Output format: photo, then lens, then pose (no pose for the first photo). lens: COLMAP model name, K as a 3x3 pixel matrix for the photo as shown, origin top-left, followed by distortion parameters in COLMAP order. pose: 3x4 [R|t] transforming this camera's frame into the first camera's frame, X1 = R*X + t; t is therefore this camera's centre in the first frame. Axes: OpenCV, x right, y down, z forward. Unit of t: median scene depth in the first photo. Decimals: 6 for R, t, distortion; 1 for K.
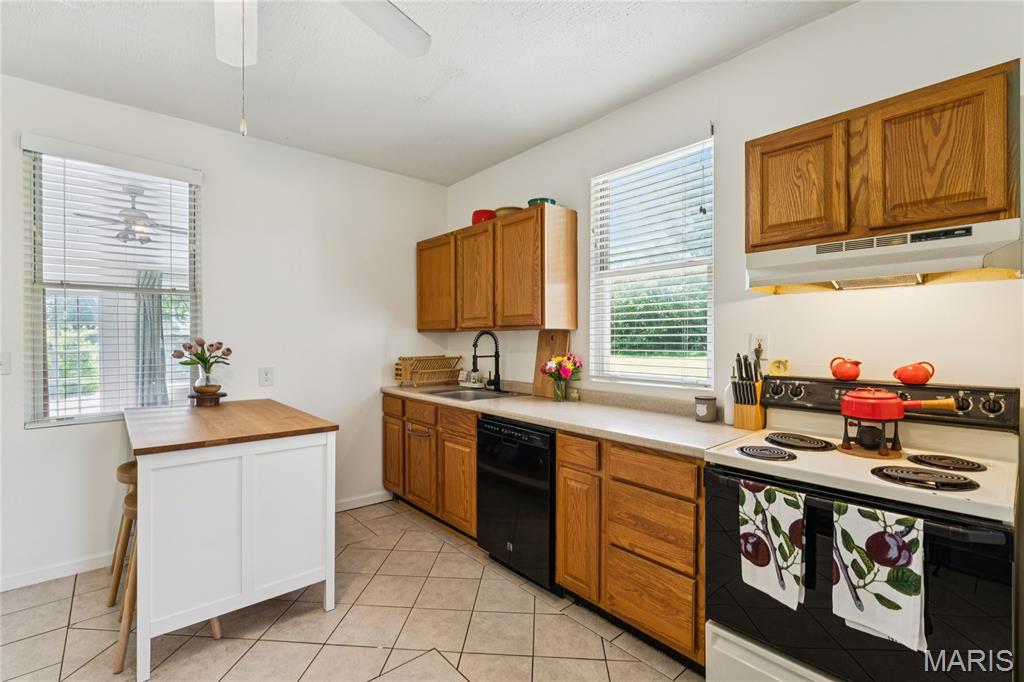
lens RADIAL K [[459.2, 0, 510.5], [0, 459.2, 337.4], [0, 0, 1]] dist [-0.001731, -0.000194]
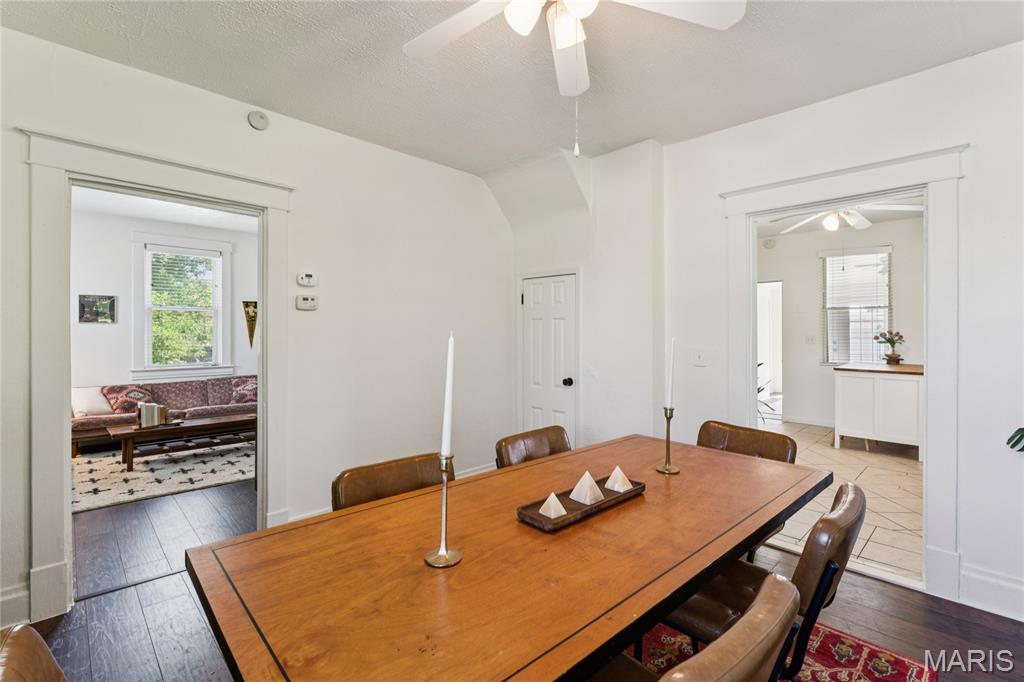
lens RADIAL K [[462.7, 0, 512.5], [0, 462.7, 329.0], [0, 0, 1]] dist [-0.001372, -0.000170]
pose [[0.066662, -0.006988, -0.997751, 1.802366], [0.001123, 0.999975, -0.006929, 0.012100], [0.997775, -0.000658, 0.066668, -1.141077]]
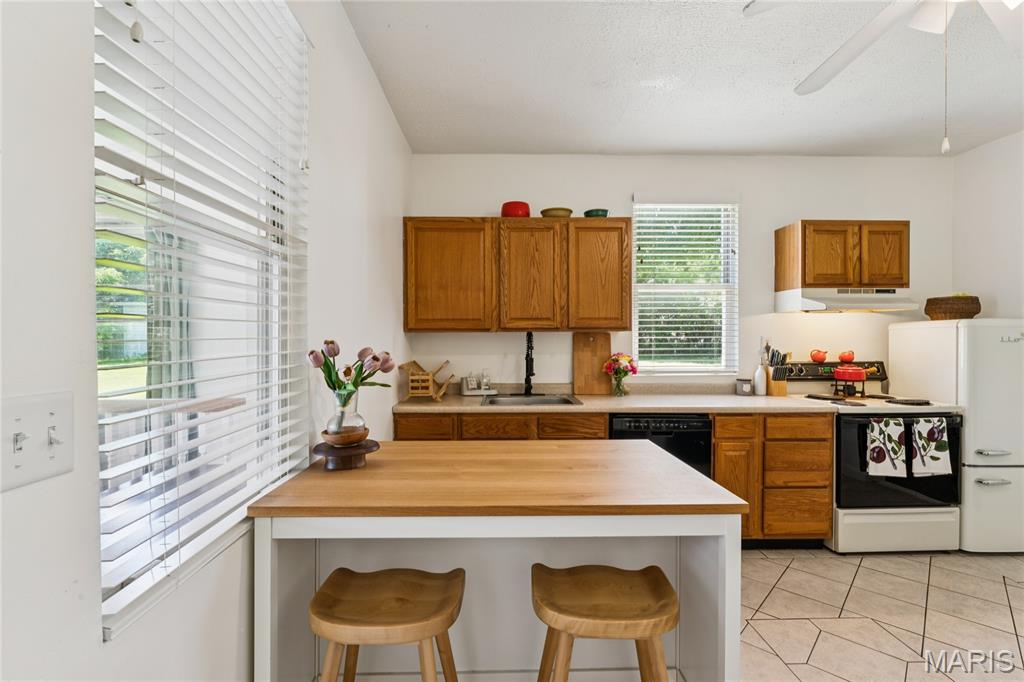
lens RADIAL K [[459.1, 0, 511.6], [0, 459.1, 342.3], [0, 0, 1]] dist [-0.000982, -0.000382]
pose [[0.636732, -0.005339, 0.771066, -1.402612], [0.000264, 0.999977, 0.006706, 0.000220], [-0.771085, -0.004066, 0.636719, 0.746402]]
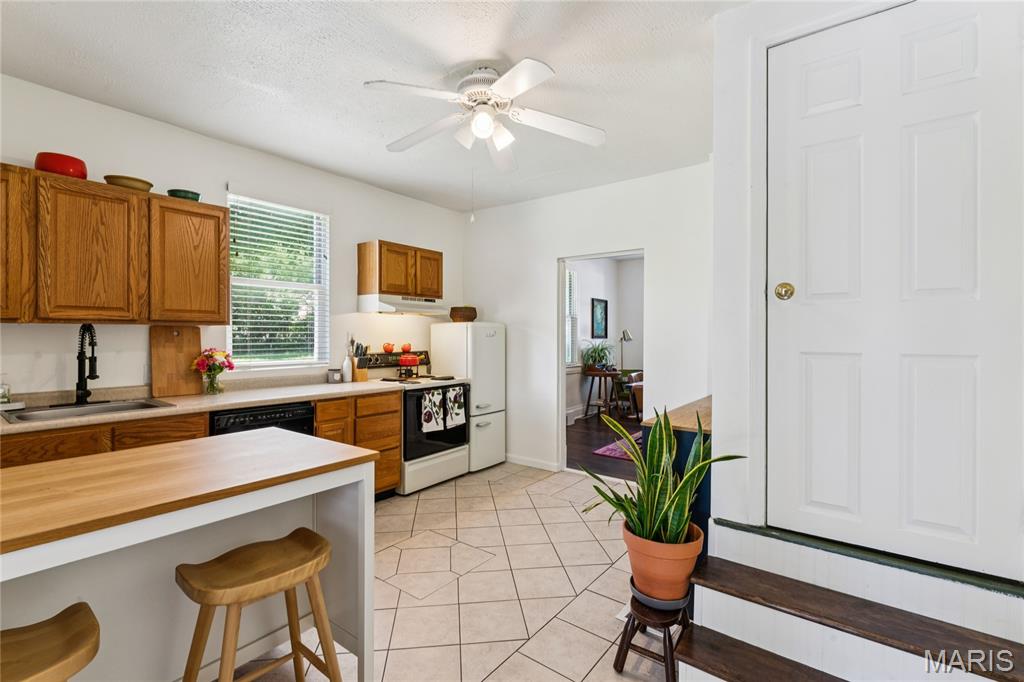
lens RADIAL K [[459.2, 0, 510.5], [0, 459.2, 337.4], [0, 0, 1]] dist [-0.001731, -0.000194]
pose [[-0.200647, -0.005070, 0.979651, -1.613699], [-0.003639, 0.999984, 0.004430, 0.002281], [-0.979657, -0.002676, -0.200662, 0.825632]]
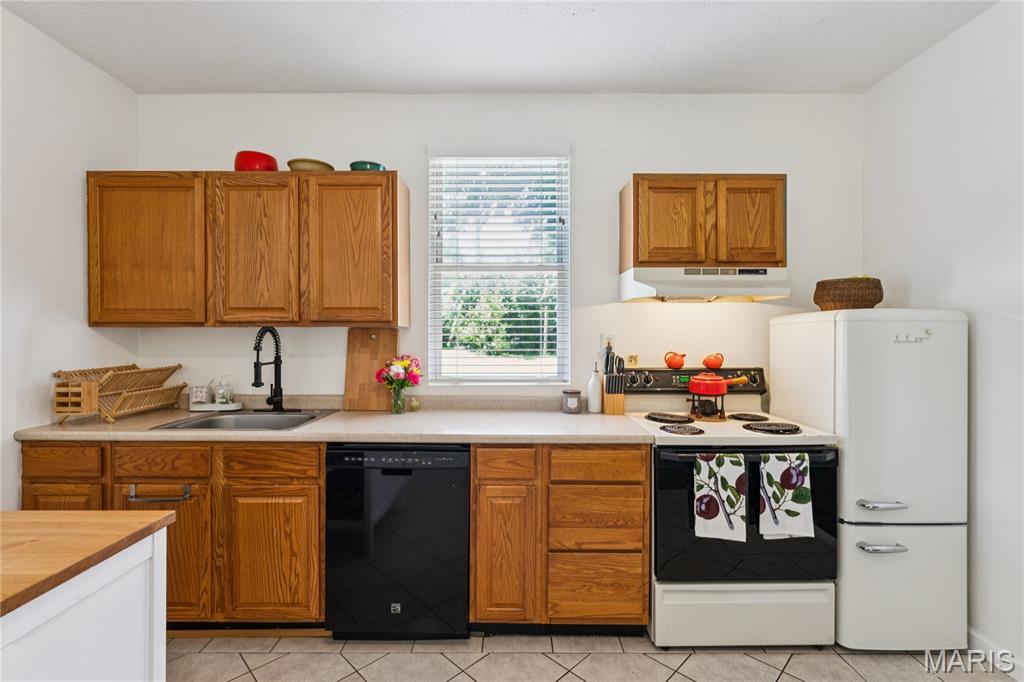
lens RADIAL K [[461.7, 0, 511.4], [0, 461.7, 337.0], [0, 0, 1]] dist [-0.001084, -0.000355]
pose [[0.655366, 0.000077, 0.755311, -0.596860], [-0.002414, 0.999995, 0.001992, -0.002531], [-0.755307, -0.003129, 0.655363, 0.449130]]
